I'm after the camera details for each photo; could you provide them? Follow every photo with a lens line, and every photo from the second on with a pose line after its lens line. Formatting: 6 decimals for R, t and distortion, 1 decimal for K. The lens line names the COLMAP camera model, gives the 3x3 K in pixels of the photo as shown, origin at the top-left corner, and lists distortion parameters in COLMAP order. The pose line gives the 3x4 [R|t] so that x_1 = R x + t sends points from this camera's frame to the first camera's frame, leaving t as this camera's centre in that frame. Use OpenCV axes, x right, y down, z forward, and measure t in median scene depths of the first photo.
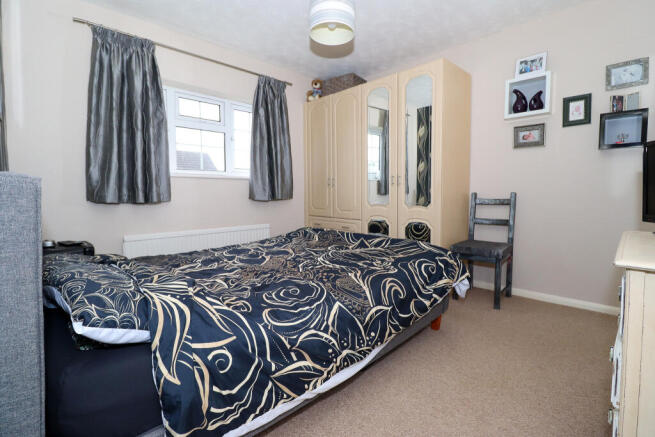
lens RADIAL K [[307.0, 0, 326.8], [0, 307.0, 211.1], [0, 0, 1]] dist [0.012338, -0.016737]
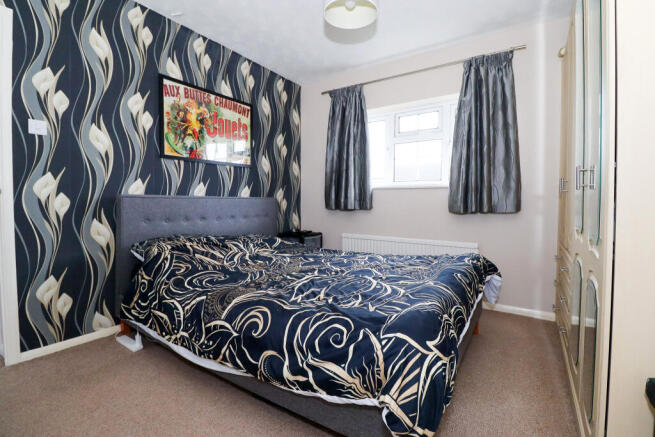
lens RADIAL K [[307.0, 0, 326.8], [0, 307.0, 211.1], [0, 0, 1]] dist [0.012338, -0.016737]
pose [[0.194792, 0.038916, -0.980072, 0.758558], [-0.071785, 0.997099, 0.025325, -0.052281], [0.978214, 0.065422, 0.197020, 0.728096]]
